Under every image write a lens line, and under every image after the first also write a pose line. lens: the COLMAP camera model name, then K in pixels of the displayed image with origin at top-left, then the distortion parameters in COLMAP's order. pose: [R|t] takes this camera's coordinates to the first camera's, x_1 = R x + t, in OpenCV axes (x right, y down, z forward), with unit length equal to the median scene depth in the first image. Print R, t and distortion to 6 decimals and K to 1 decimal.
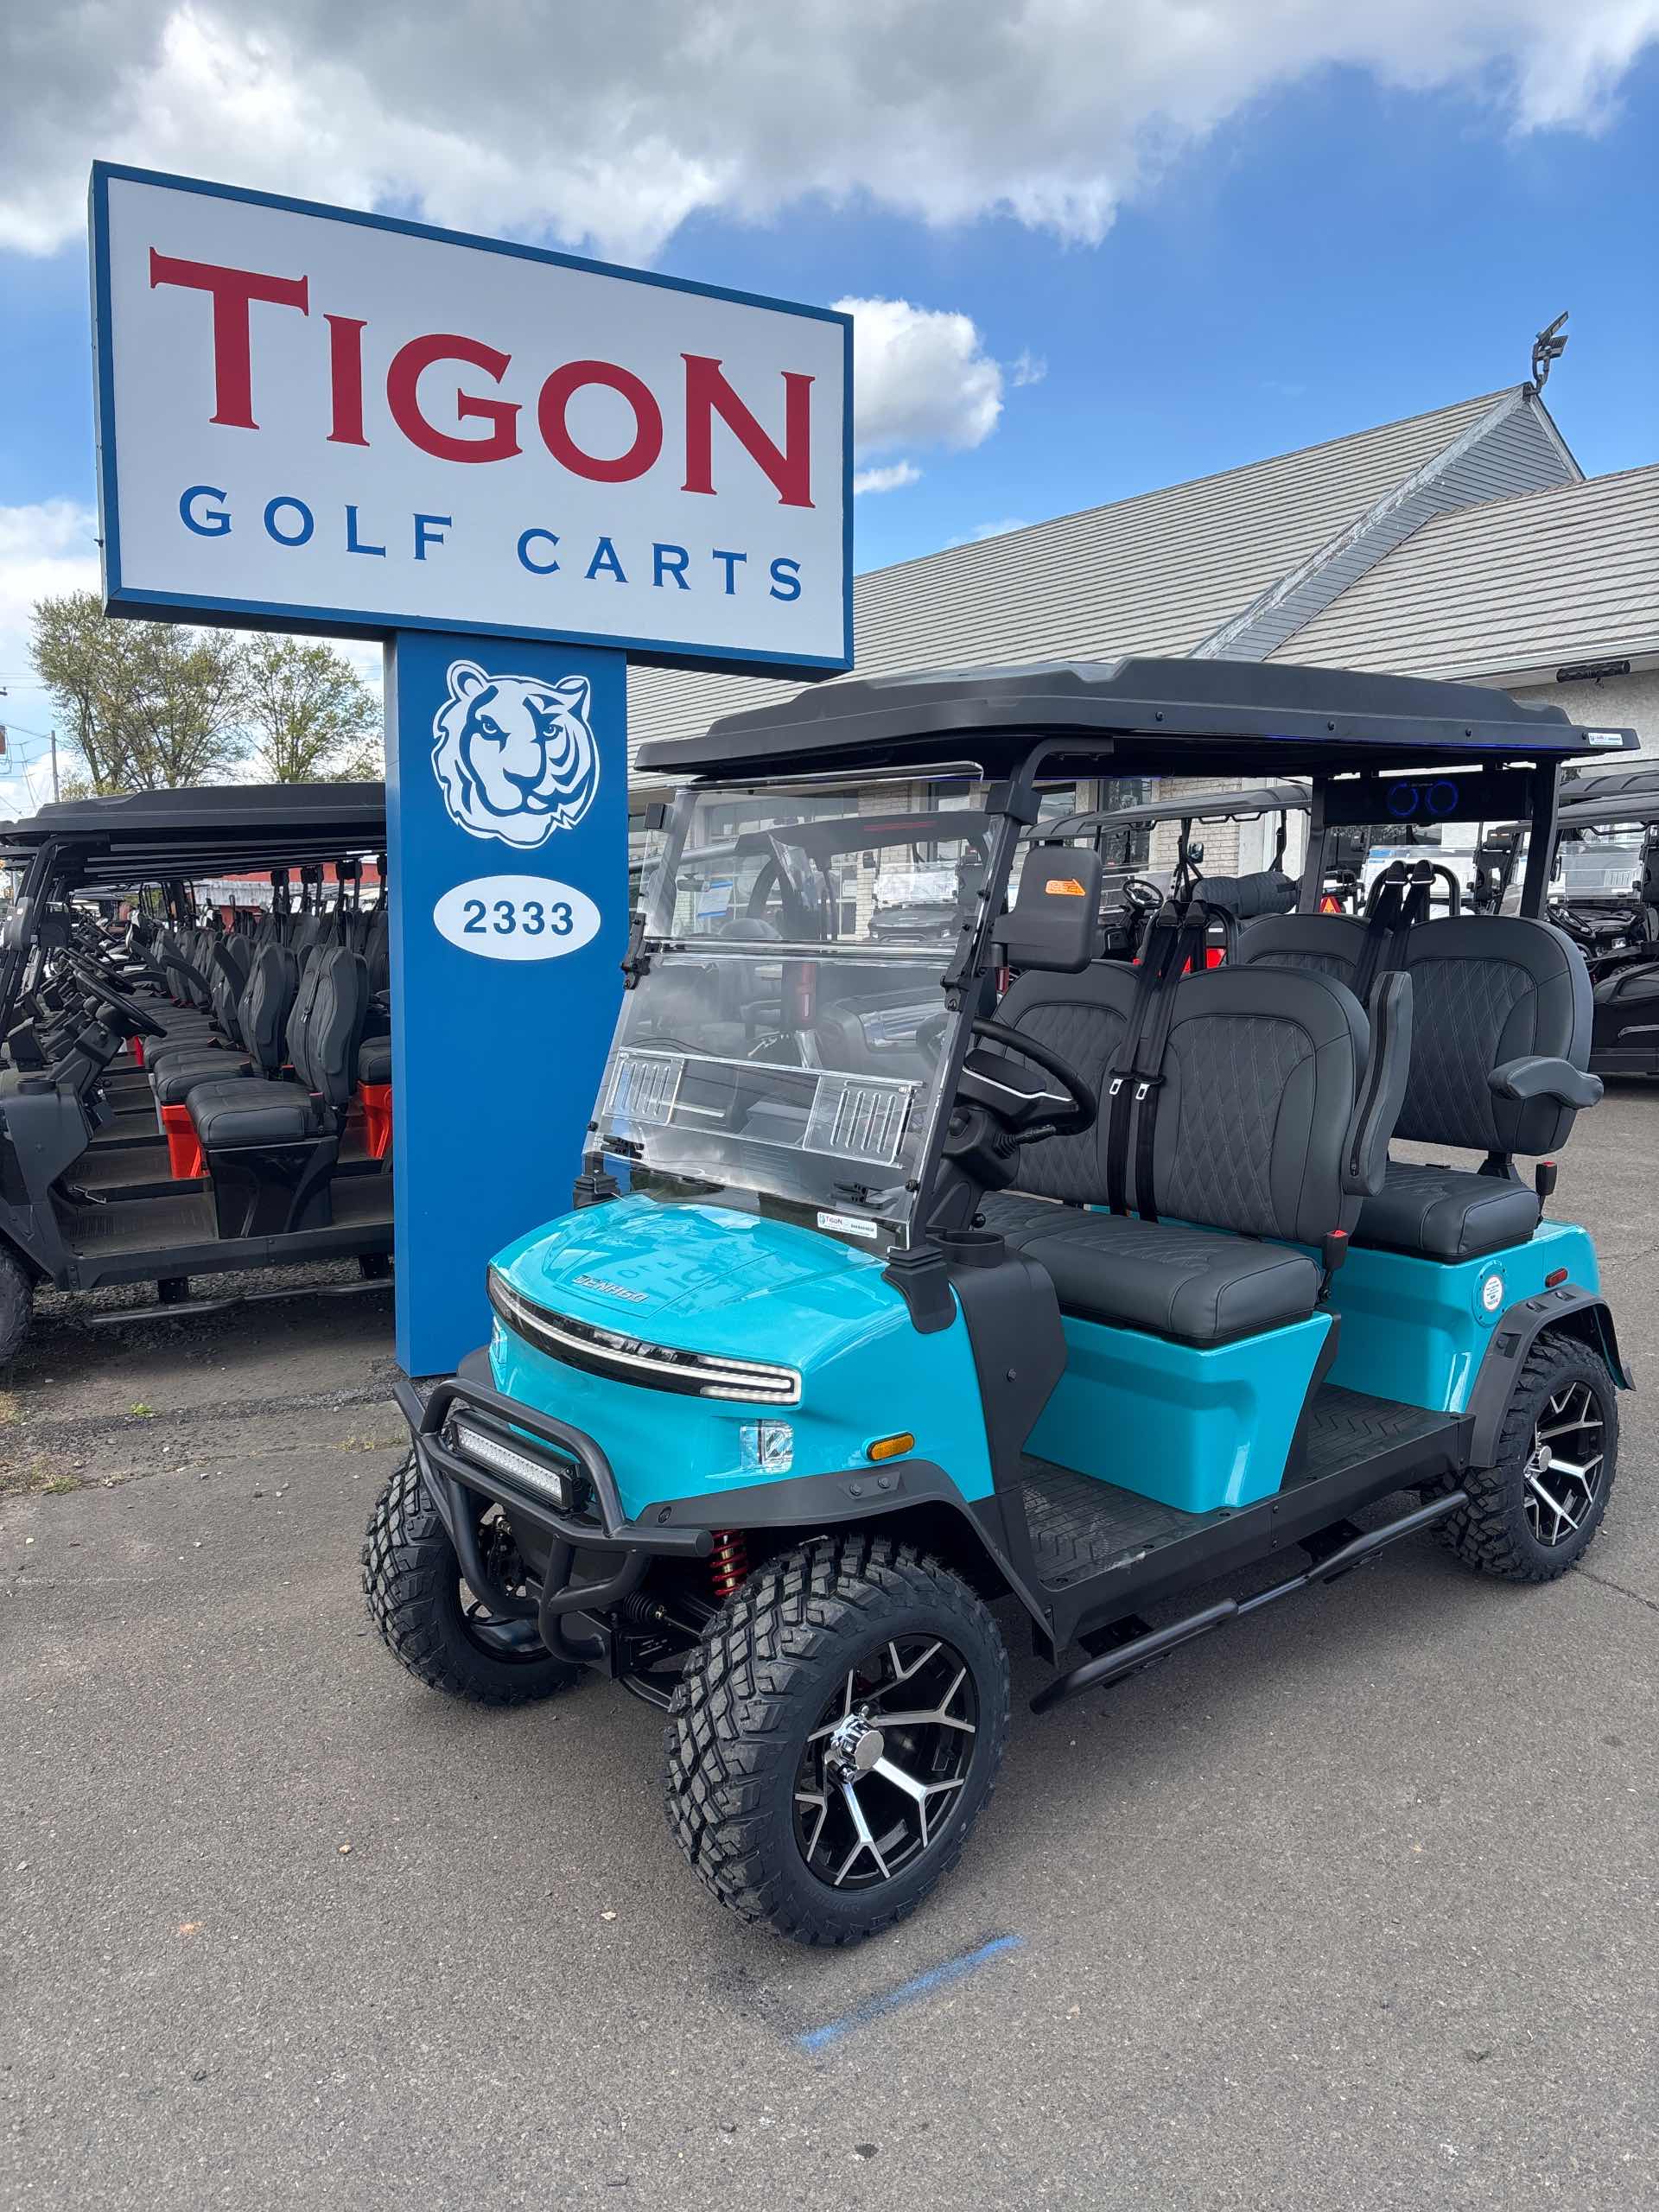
lens RADIAL K [[1737.2, 0, 833.7], [0, 1737.2, 1110.6], [0, 0, 1]] dist [0.032805, -0.023932]
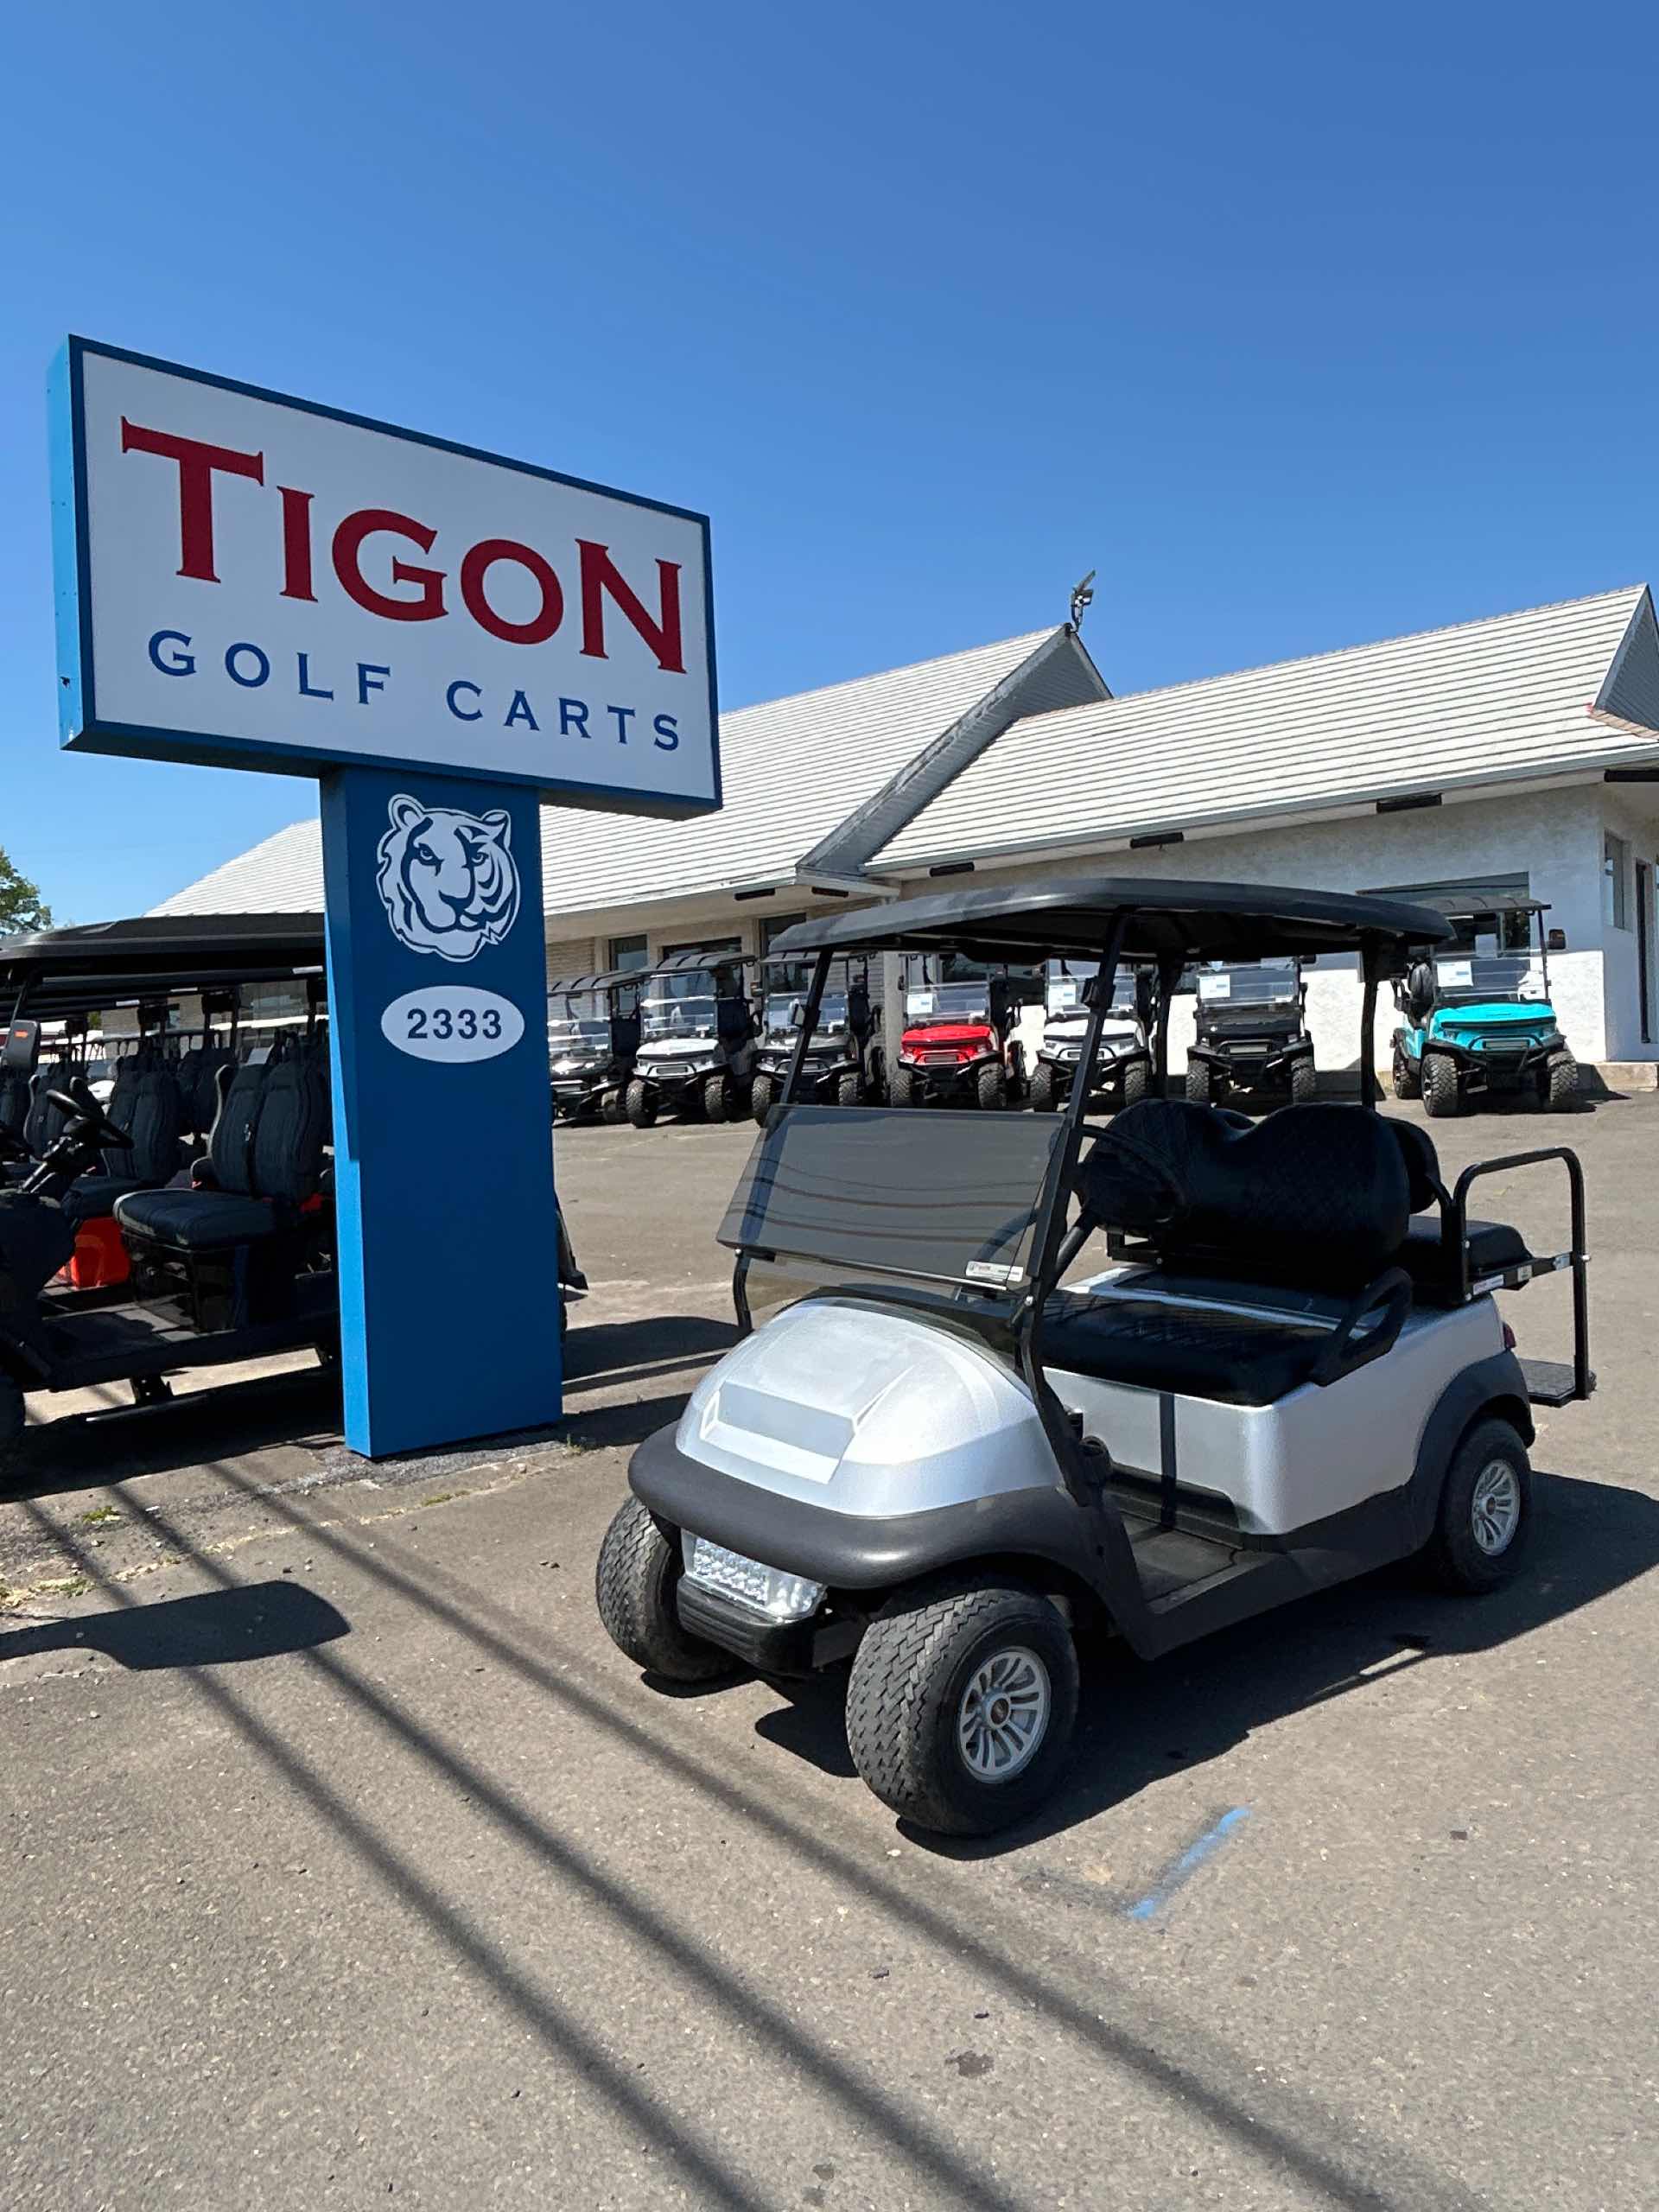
lens RADIAL K [[1519.6, 0, 841.3], [0, 1519.6, 1098.4], [0, 0, 1]] dist [0.032132, -0.044238]
pose [[0.966565, -0.041993, 0.252959, -0.191452], [0.064948, 0.994424, -0.083087, 0.032081], [-0.248059, 0.096739, 0.963903, 0.014687]]
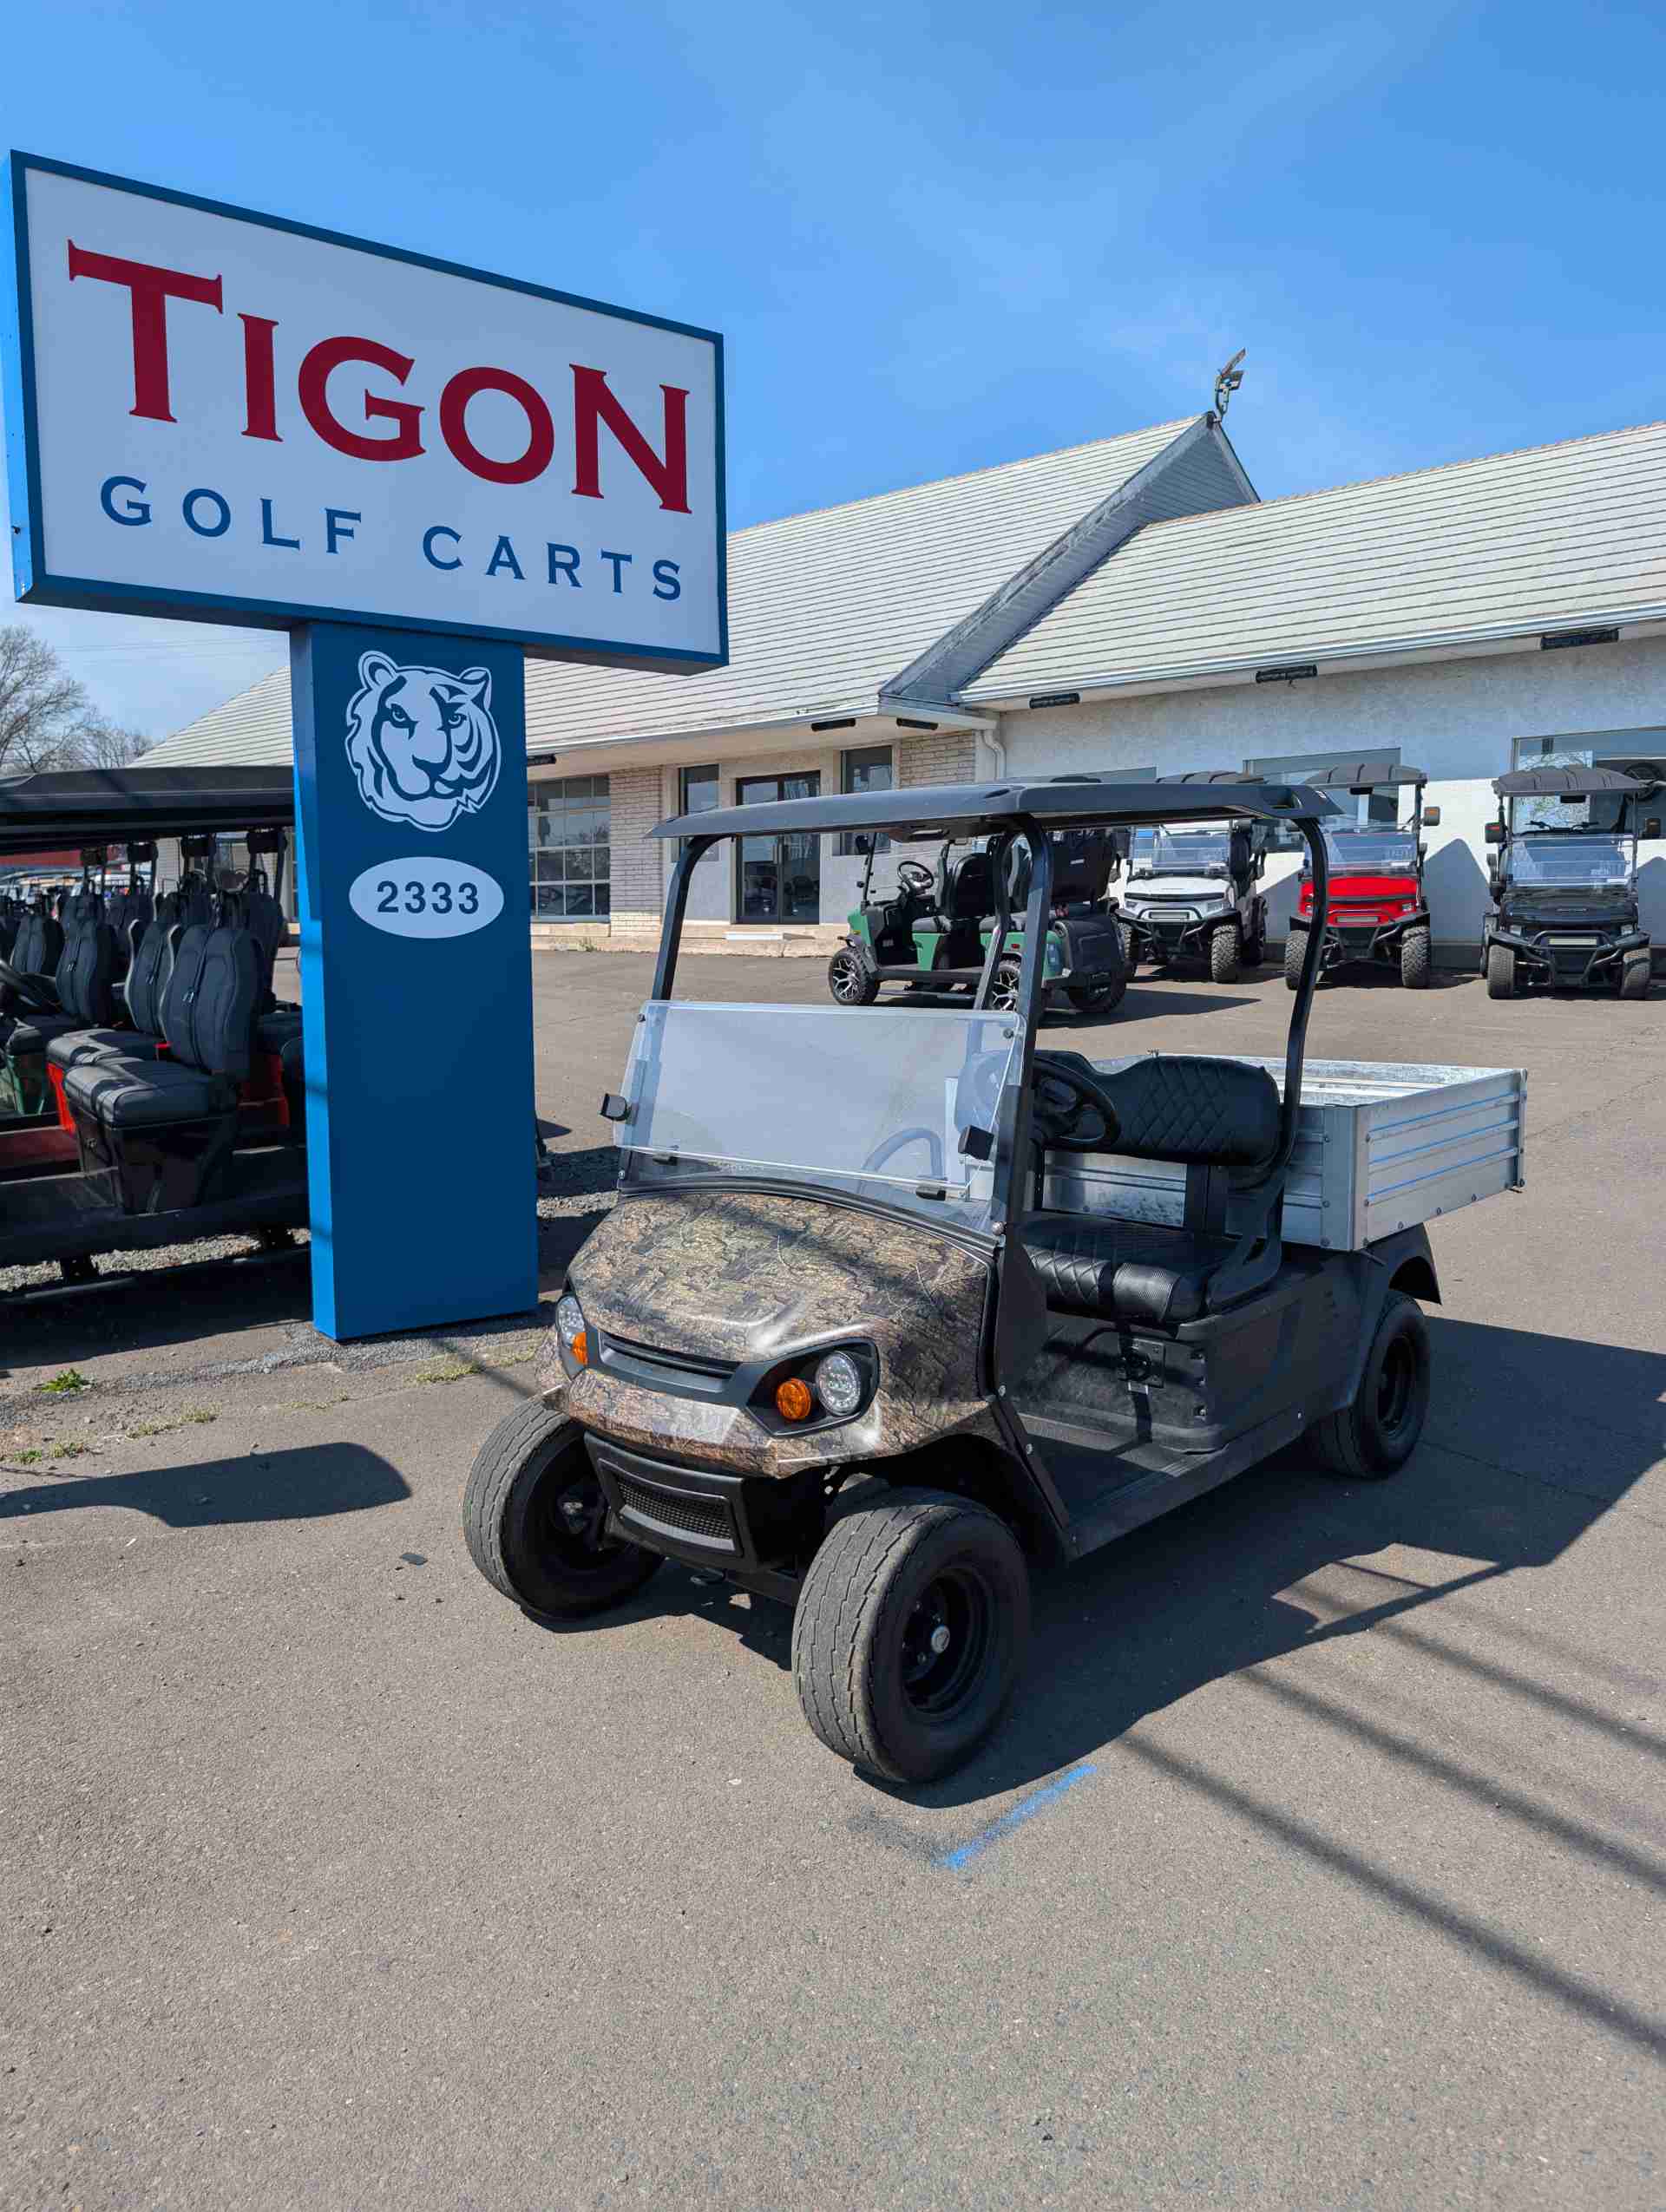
lens RADIAL K [[1686.0, 0, 827.9], [0, 1686.0, 1102.8], [0, 0, 1]] dist [0.009190, 0.007801]
pose [[0.984672, -0.026436, 0.172403, -0.123287], [0.024691, 0.999620, 0.012260, 0.006064], [-0.172661, -0.007815, 0.984950, -0.042378]]
